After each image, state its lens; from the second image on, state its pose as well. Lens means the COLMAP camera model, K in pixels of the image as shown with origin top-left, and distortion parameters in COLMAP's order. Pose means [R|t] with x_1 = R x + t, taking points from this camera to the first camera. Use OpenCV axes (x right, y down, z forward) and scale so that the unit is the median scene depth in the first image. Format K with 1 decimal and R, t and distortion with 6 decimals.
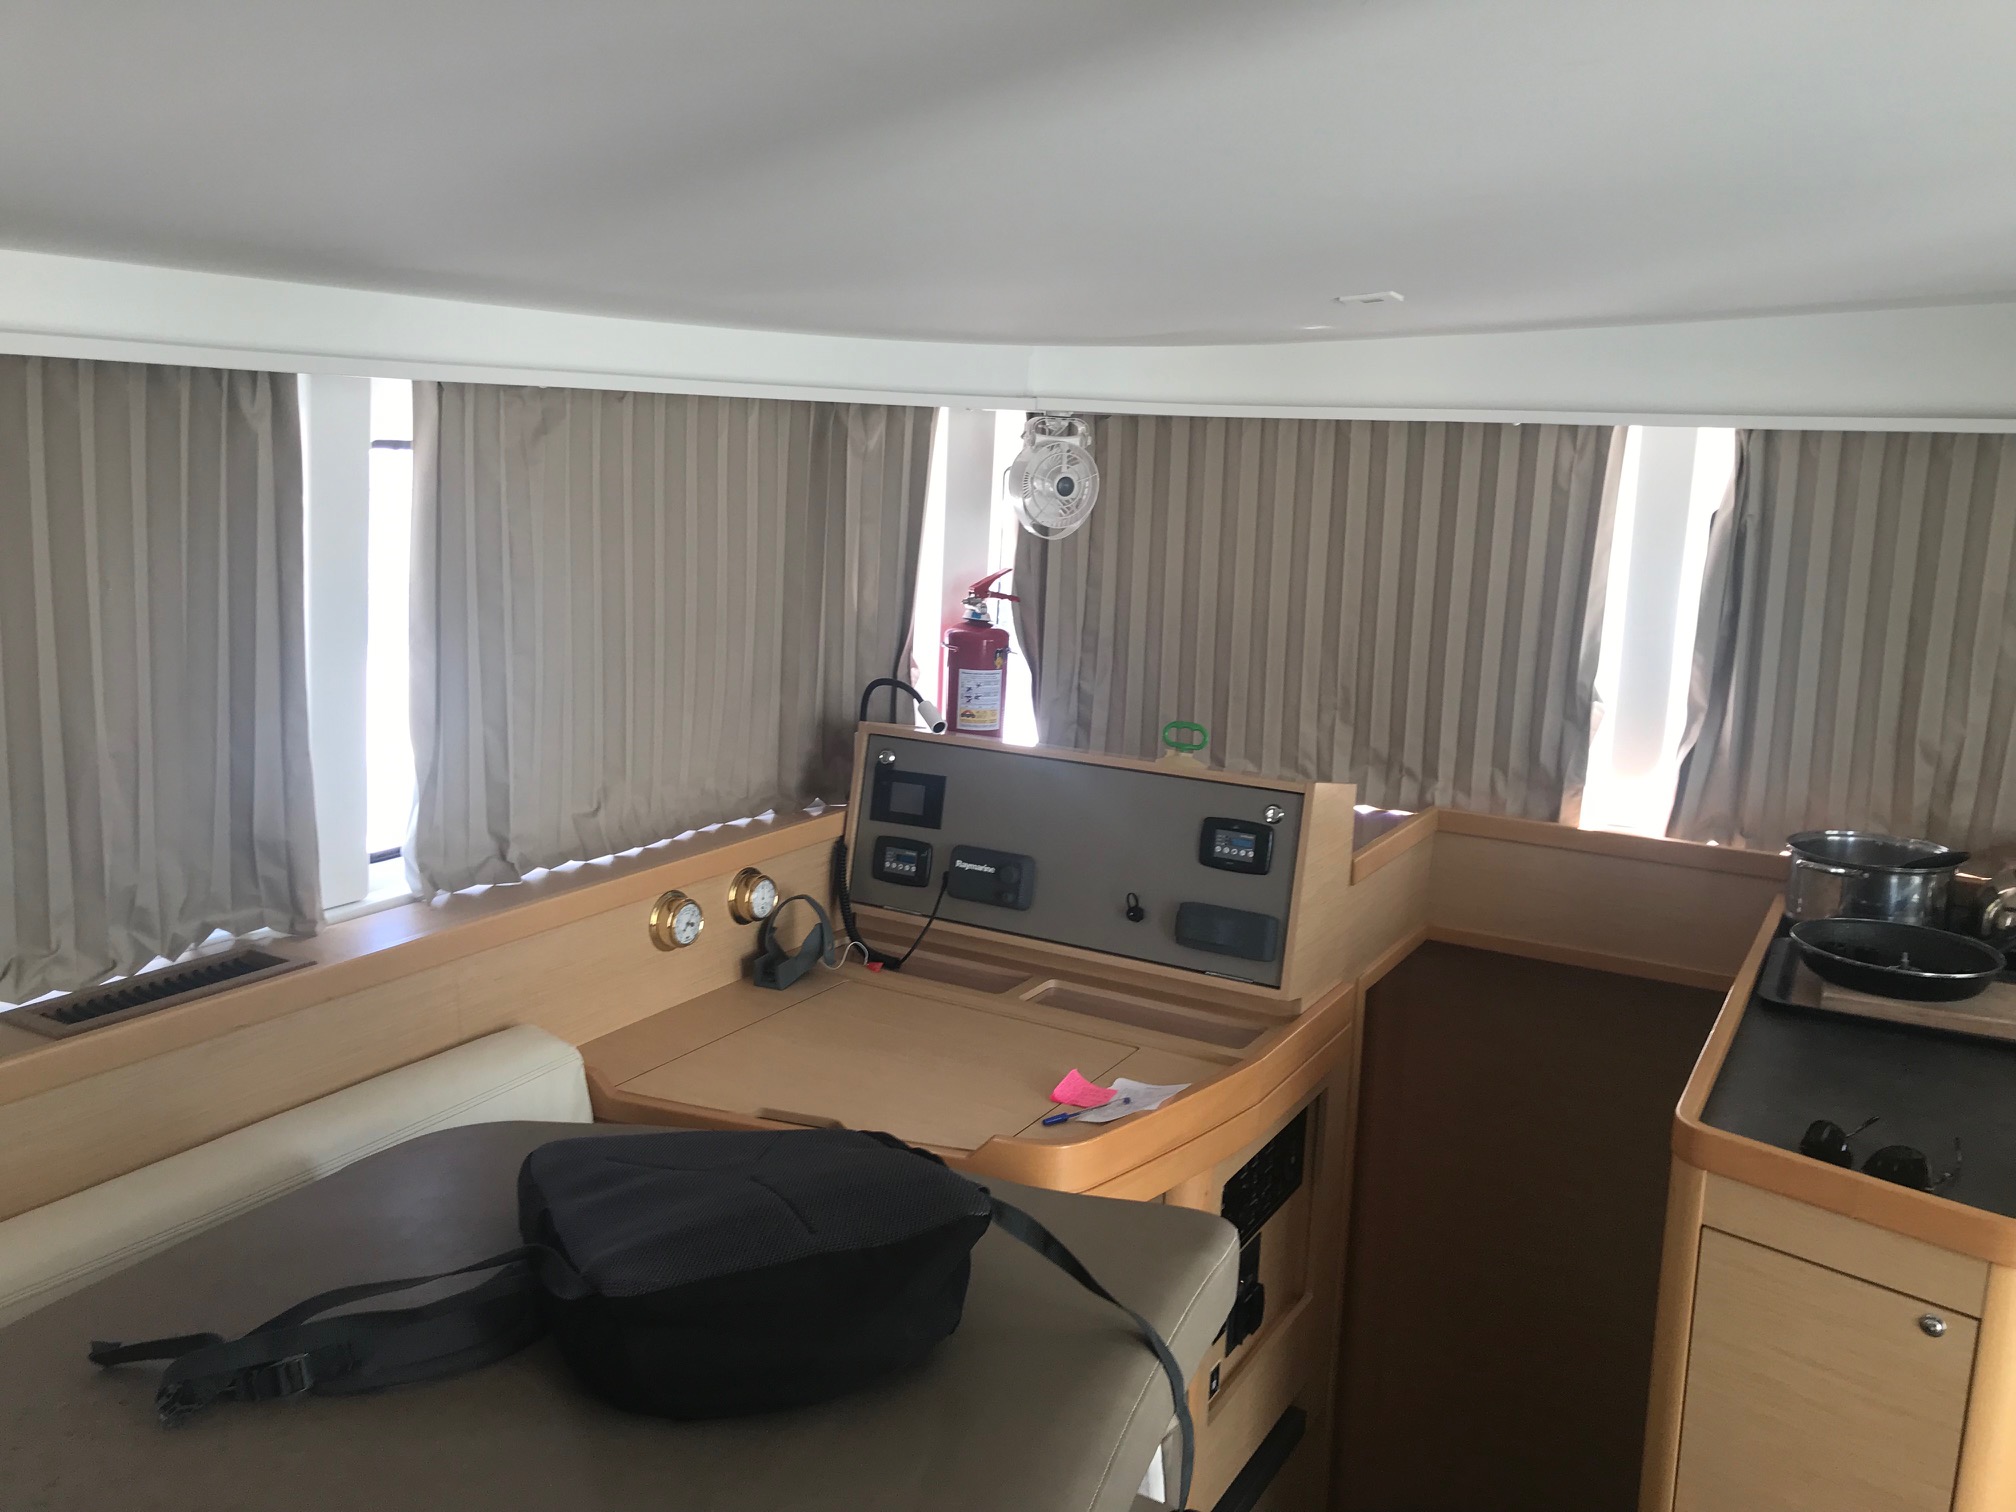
lens RADIAL K [[1616.3, 0, 1008.0], [0, 1616.3, 756.0], [0, 0, 1]] dist [0.008200, 0.011329]
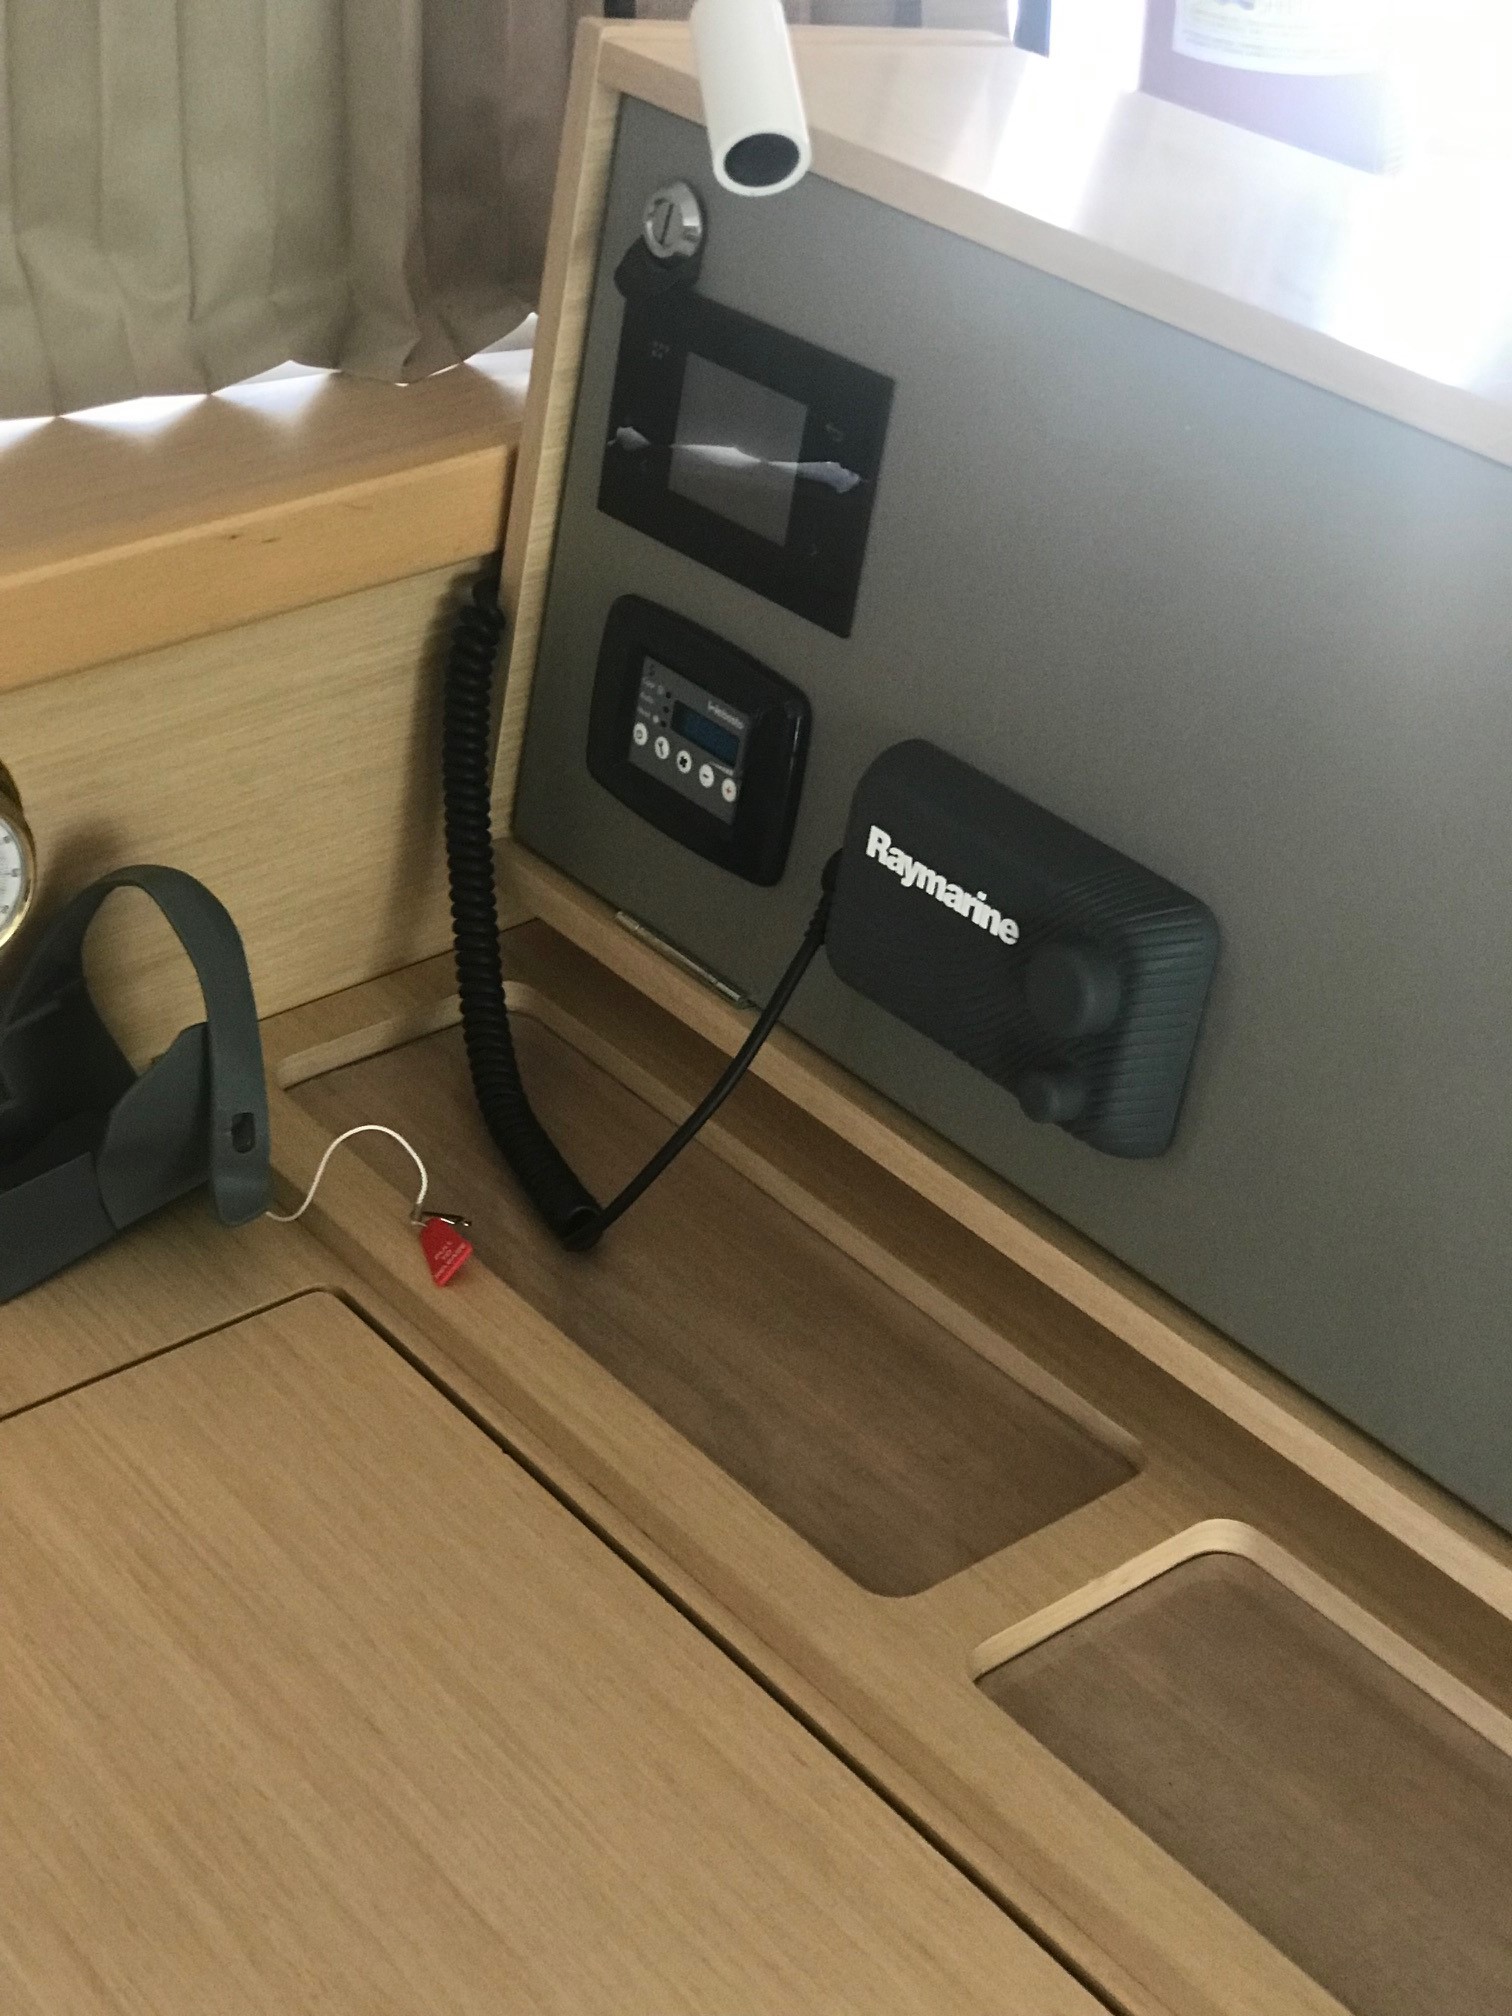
lens RADIAL K [[3268.5, 0, 756.0], [0, 3268.5, 1008.0], [0, 0, 1]] dist [-0.004021, 0.021068]
pose [[0.929133, 0.190614, -0.316824, 0.084501], [-0.065953, 0.928571, 0.365248, -0.059196], [0.363816, -0.318469, 0.875338, 0.619368]]
